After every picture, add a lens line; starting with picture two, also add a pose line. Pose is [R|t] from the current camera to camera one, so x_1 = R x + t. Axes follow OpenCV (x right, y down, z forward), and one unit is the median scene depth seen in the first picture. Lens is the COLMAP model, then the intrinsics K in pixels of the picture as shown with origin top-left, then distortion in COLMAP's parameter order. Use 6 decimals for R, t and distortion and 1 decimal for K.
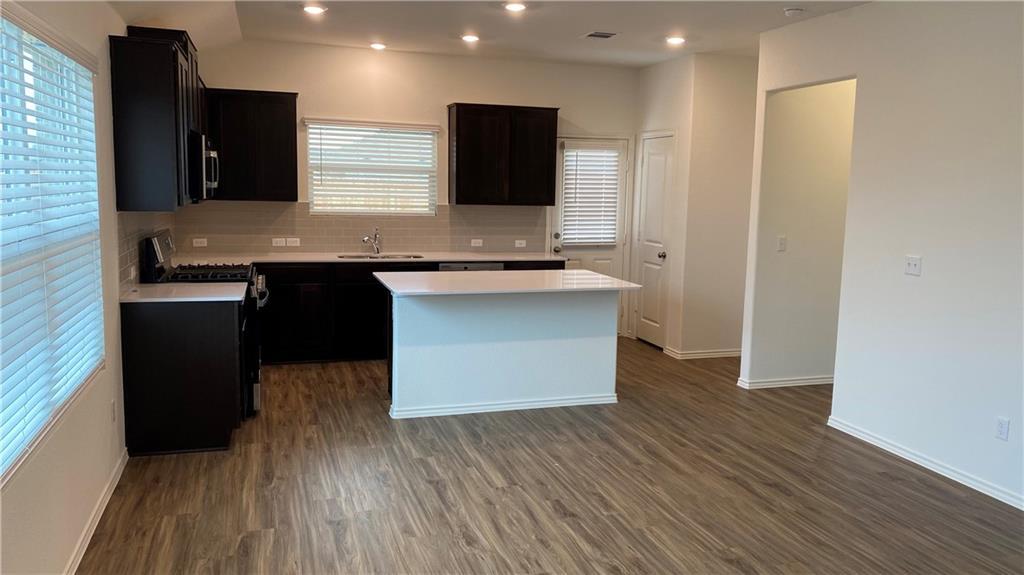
lens RADIAL K [[786.3, 0, 512.0], [0, 786.3, 287.5], [0, 0, 1]] dist [0.104258, -0.197515]
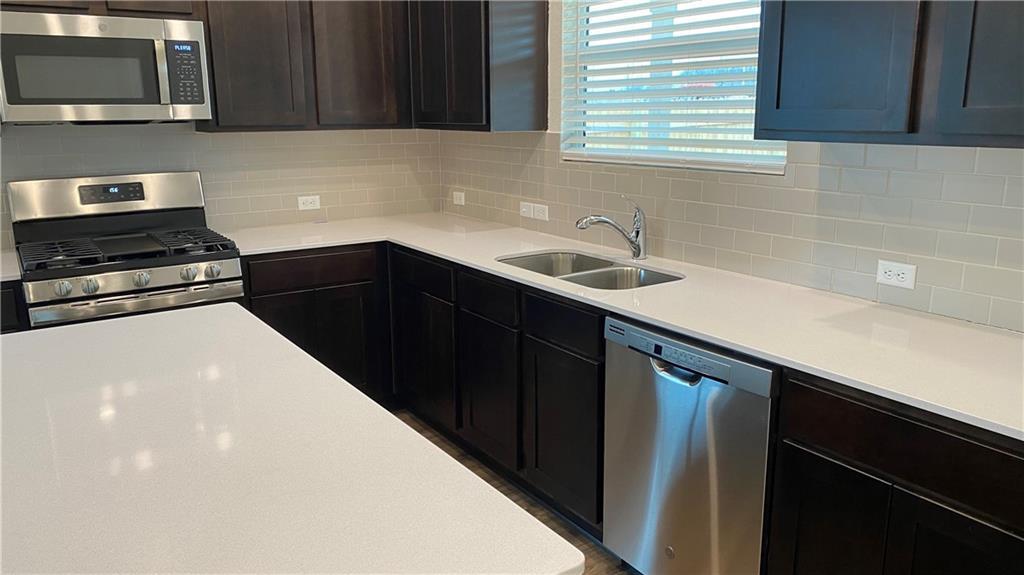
lens RADIAL K [[786.3, 0, 512.0], [0, 786.3, 287.5], [0, 0, 1]] dist [0.104258, -0.197515]
pose [[0.260207, 0.189167, -0.946841, 0.219174], [-0.104300, 0.980389, 0.167206, -0.095917], [0.959903, 0.055247, 0.274834, 0.872958]]
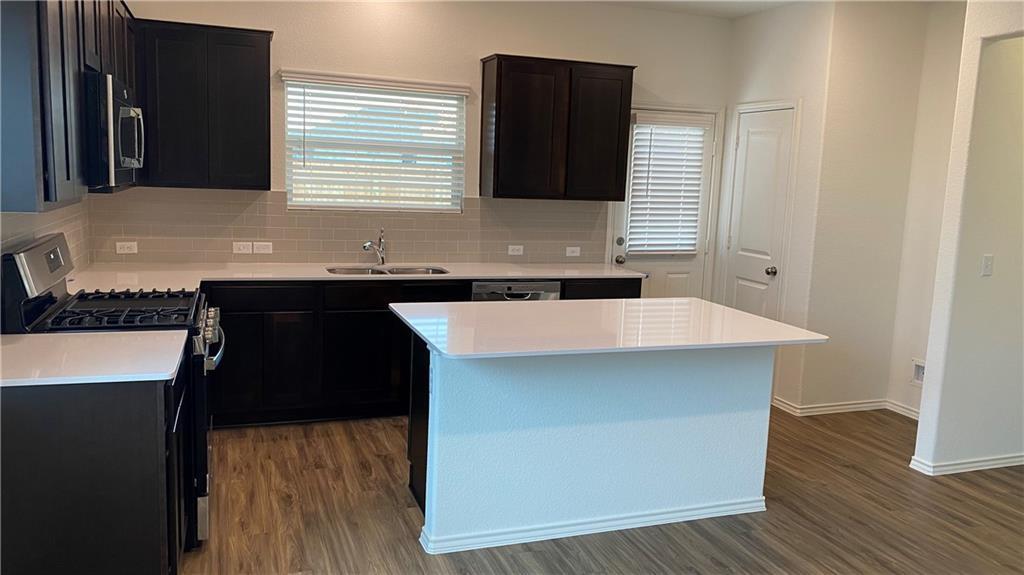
lens RADIAL K [[786.3, 0, 512.0], [0, 786.3, 287.5], [0, 0, 1]] dist [0.104258, -0.197515]
pose [[0.999072, 0.011903, 0.041389, -0.087024], [-0.012600, 0.999782, 0.016625, -0.037945], [-0.041182, -0.017131, 0.999005, 0.296737]]
